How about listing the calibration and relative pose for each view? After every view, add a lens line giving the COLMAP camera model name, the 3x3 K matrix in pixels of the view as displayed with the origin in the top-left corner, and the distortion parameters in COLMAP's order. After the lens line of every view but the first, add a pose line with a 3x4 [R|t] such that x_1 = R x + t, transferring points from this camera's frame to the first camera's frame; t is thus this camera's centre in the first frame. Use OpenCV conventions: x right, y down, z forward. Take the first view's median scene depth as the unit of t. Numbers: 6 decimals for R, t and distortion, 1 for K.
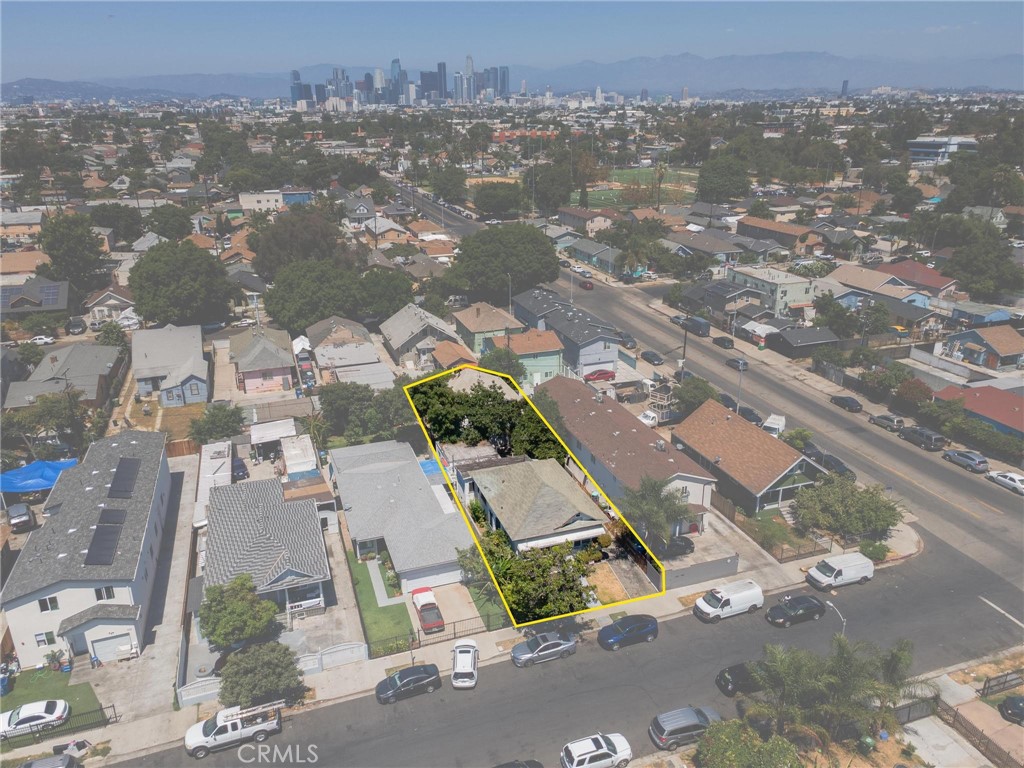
lens RADIAL K [[747.1, 0, 512.0], [0, 747.1, 384.0], [0, 0, 1]] dist [0.029776, 0.028017]
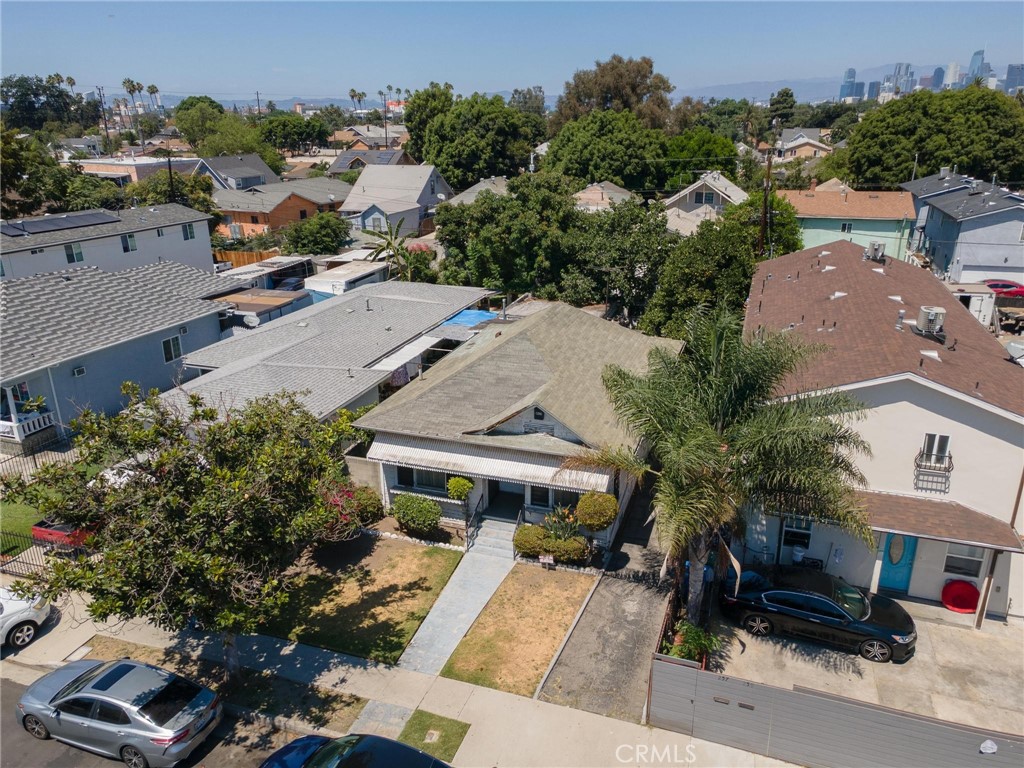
lens RADIAL K [[749.0, 0, 512.0], [0, 749.0, 384.0], [0, 0, 1]] dist [0.037396, 0.007883]
pose [[0.791551, 0.210458, -0.573720, 0.207677], [-0.215080, 0.974701, 0.060809, 0.106304], [0.572003, 0.075262, 0.816791, 0.525759]]
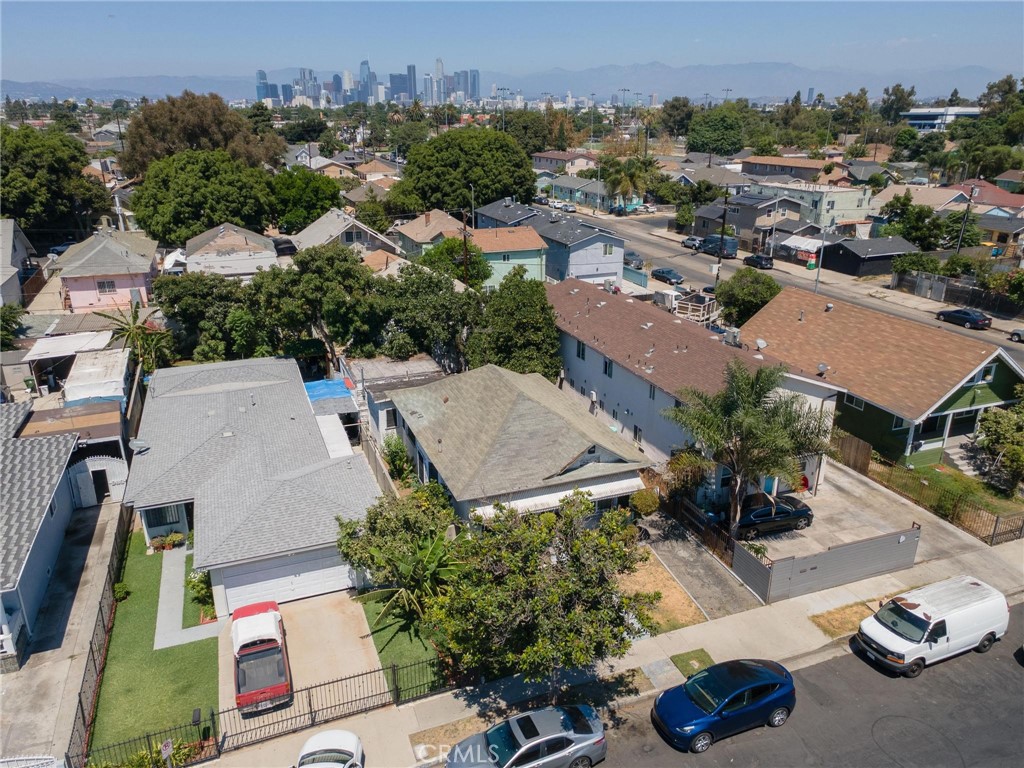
lens RADIAL K [[747.1, 0, 512.0], [0, 747.1, 384.0], [0, 0, 1]] dist [0.029776, 0.028017]
pose [[0.999284, -0.003922, 0.037636, 0.012752], [0.004211, 0.999962, -0.007614, 0.100604], [-0.037605, 0.007767, 0.999263, 0.378609]]
